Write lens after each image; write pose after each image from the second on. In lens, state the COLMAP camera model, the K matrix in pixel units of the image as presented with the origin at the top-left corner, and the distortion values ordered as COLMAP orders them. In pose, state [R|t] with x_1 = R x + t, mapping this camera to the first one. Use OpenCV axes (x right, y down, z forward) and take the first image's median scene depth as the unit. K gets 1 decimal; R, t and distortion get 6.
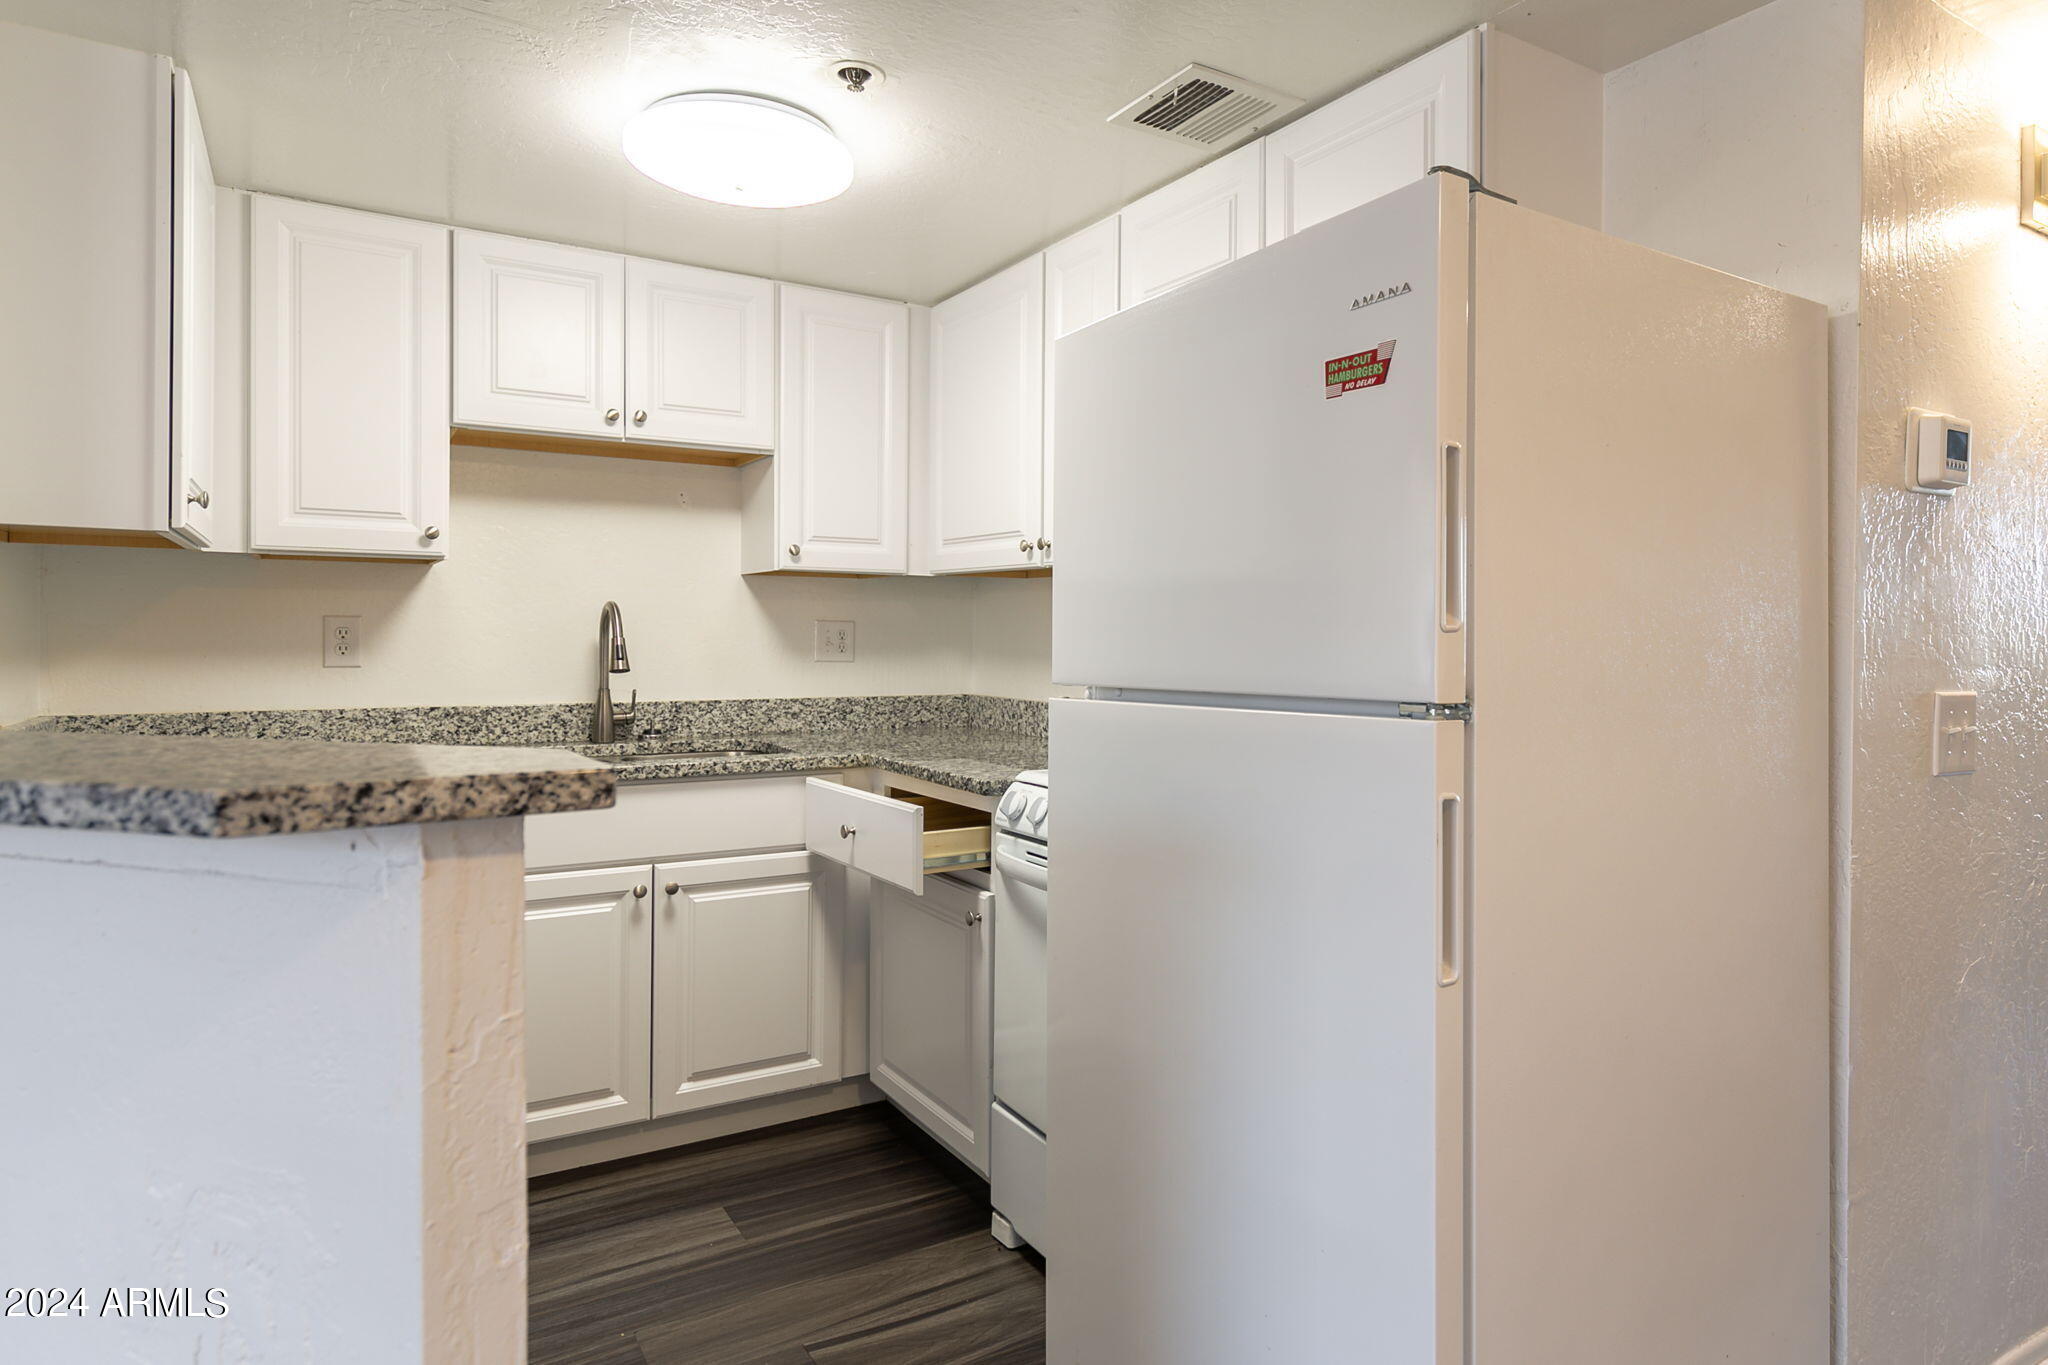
lens RADIAL K [[1181.5, 0, 1028.3], [0, 1181.5, 625.8], [0, 0, 1]] dist [0.003104, 0.000641]
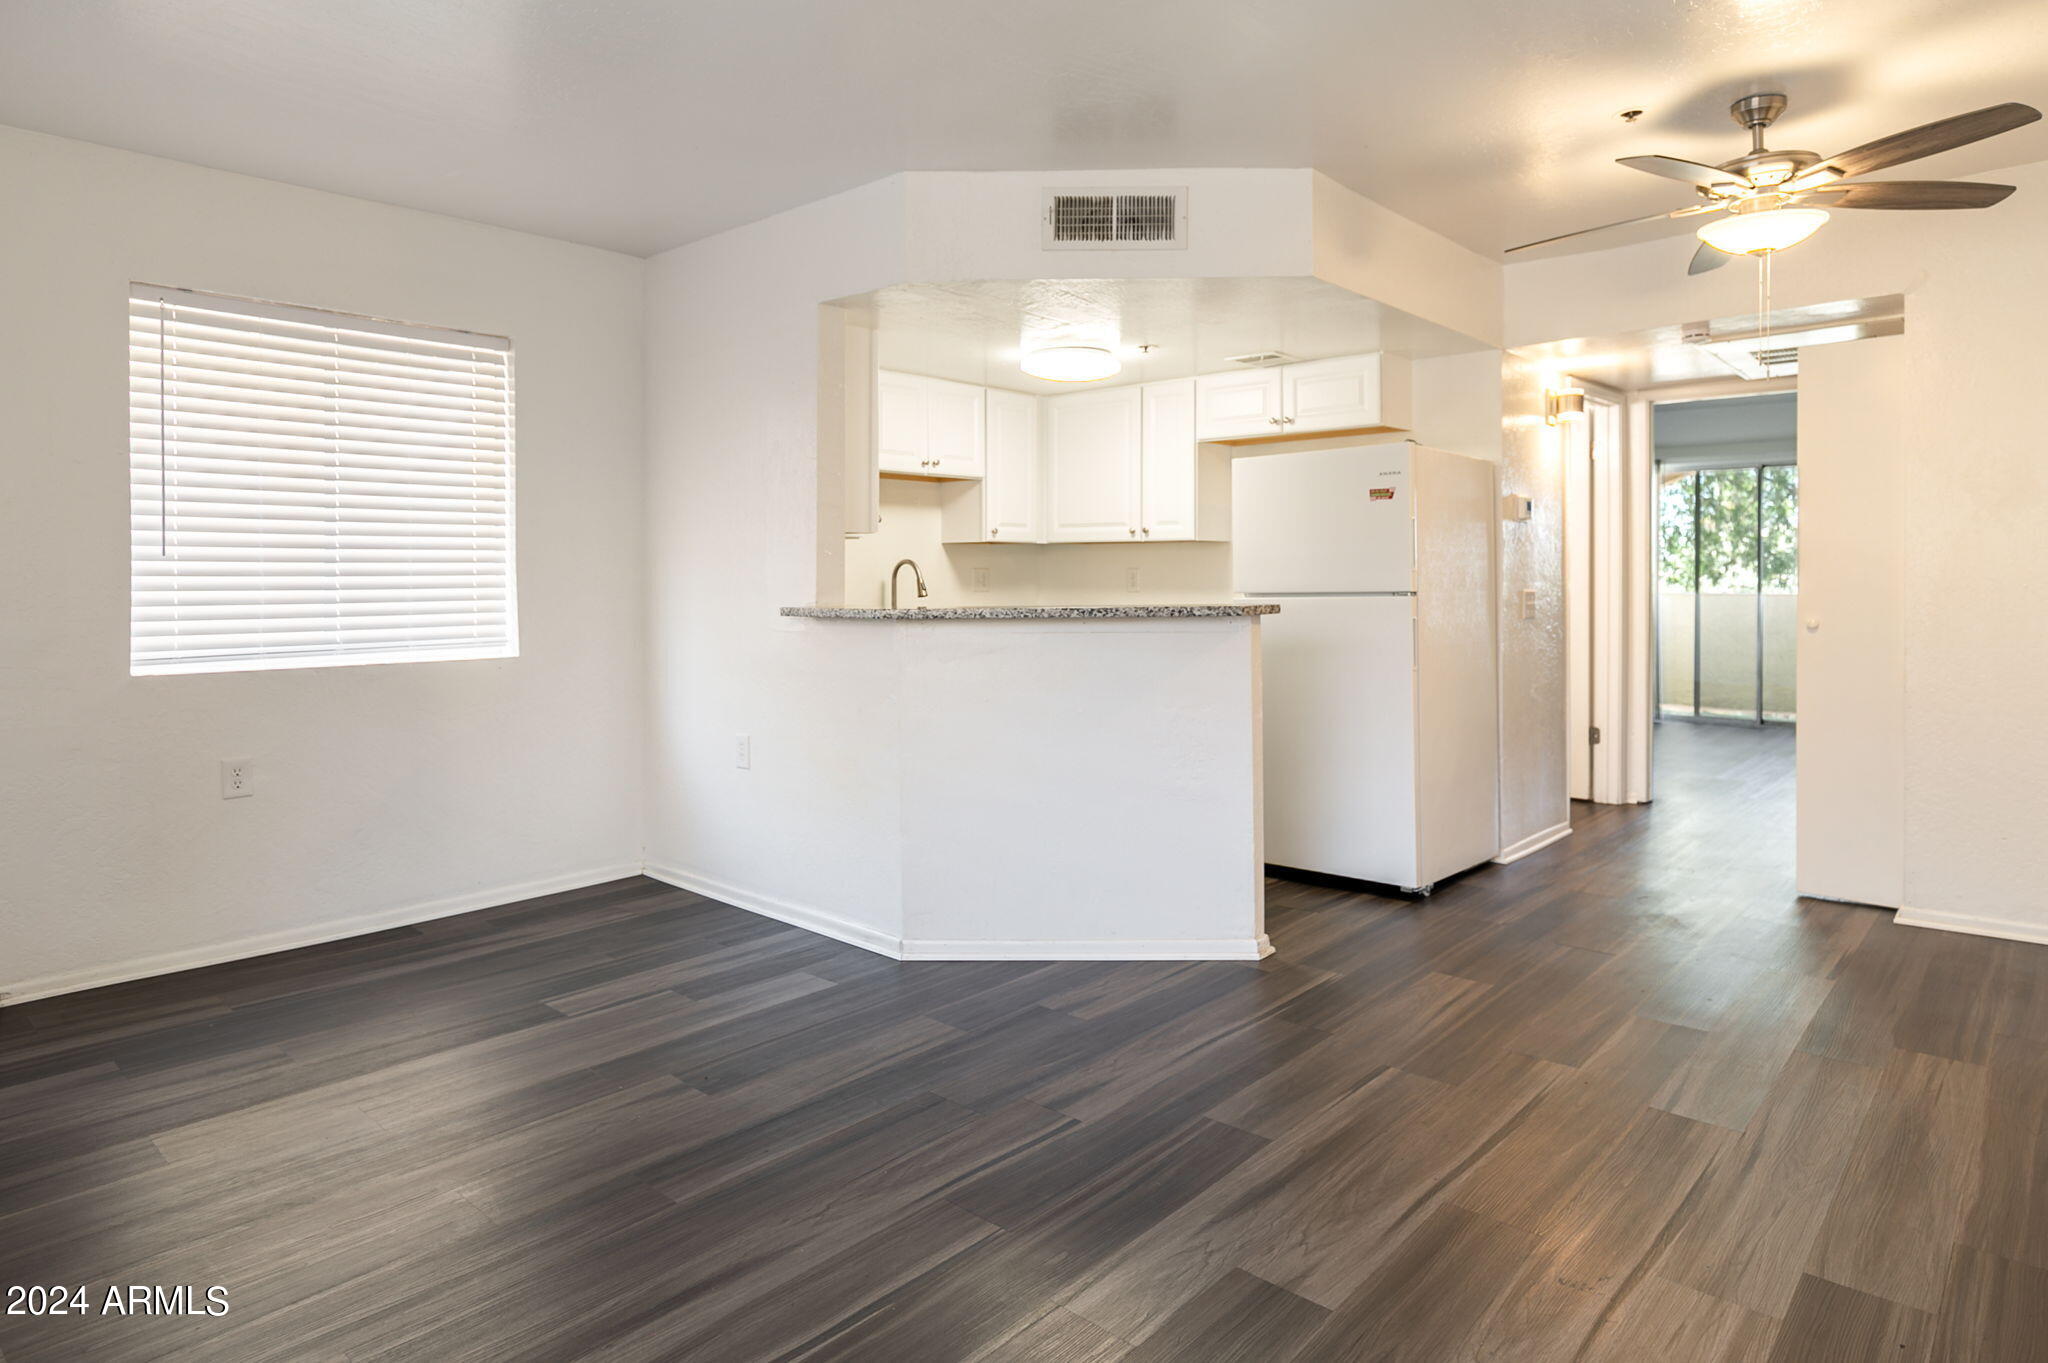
lens RADIAL K [[1164.1, 0, 1024.6], [0, 1164.1, 579.4], [0, 0, 1]] dist [0.015667, 0.000216]
pose [[0.962369, -0.012004, 0.271481, -0.717384], [0.009446, 0.999898, 0.010726, -0.007538], [-0.271582, -0.007758, 0.962384, -0.858979]]
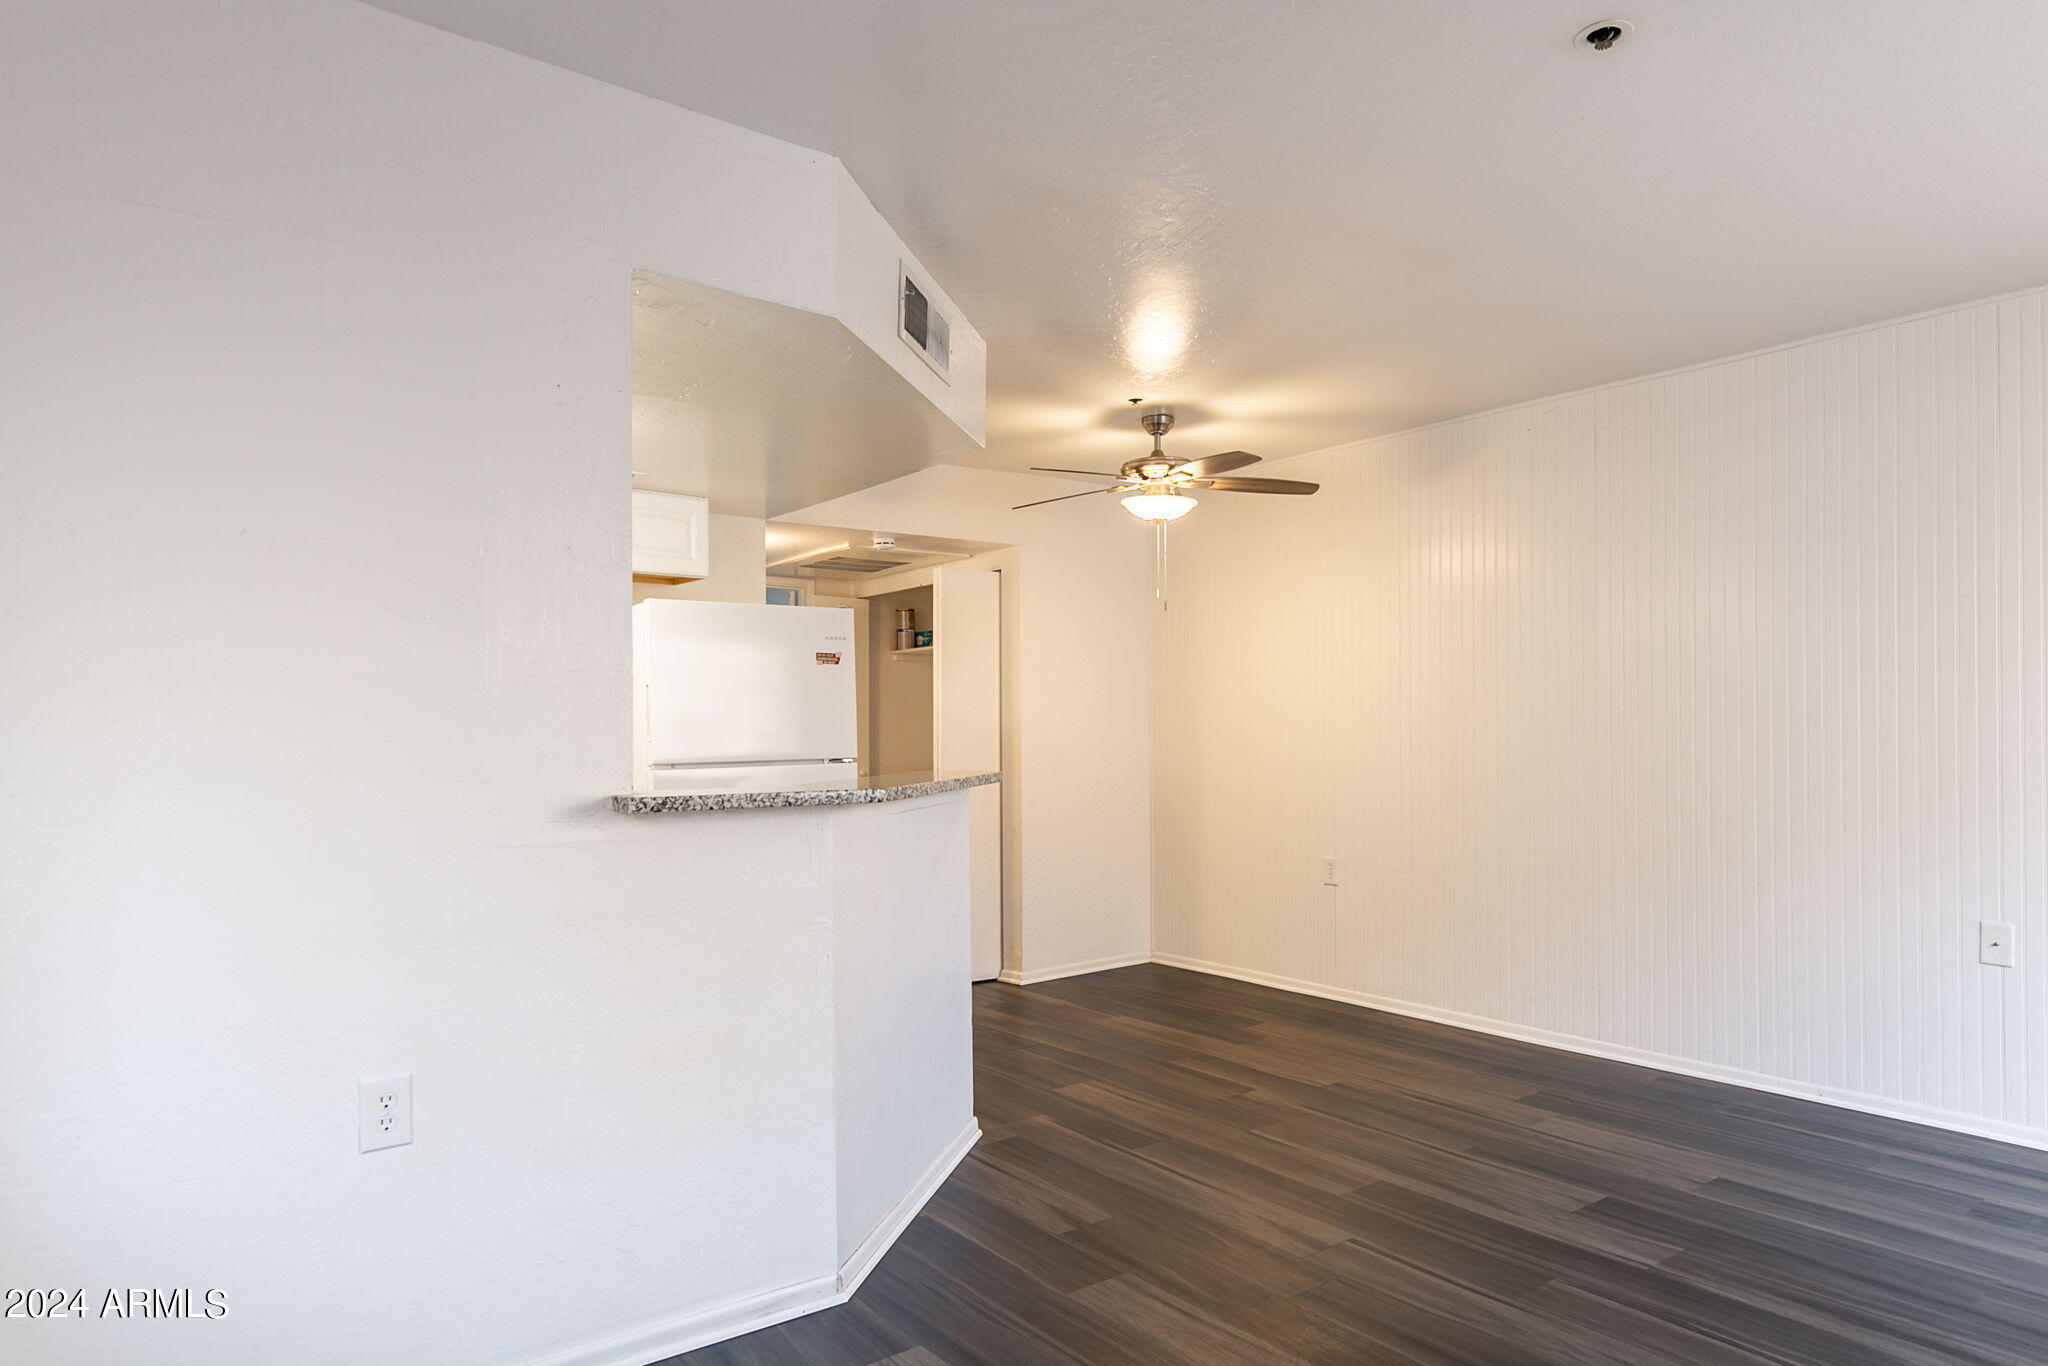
lens RADIAL K [[1274.2, 0, 1025.9], [0, 1274.2, 718.6], [0, 0, 1]] dist [0.003949, 0.000727]
pose [[-0.092815, 0.001647, 0.995682, -1.476383], [-0.003008, 0.999994, -0.001935, -0.018909], [-0.995679, -0.003175, -0.092810, 0.348268]]
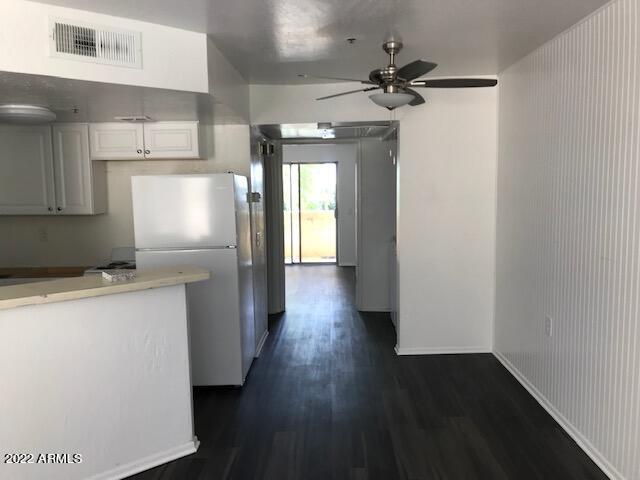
lens RADIAL K [[527.7, 0, 311.2], [0, 527.7, 239.0], [0, 0, 1]] dist [0.052009, -0.061976]
pose [[0.562500, -0.100377, 0.820682, -0.867168], [0.018636, 0.993890, 0.108789, -0.134745], [-0.826587, -0.045900, 0.560934, -0.526489]]
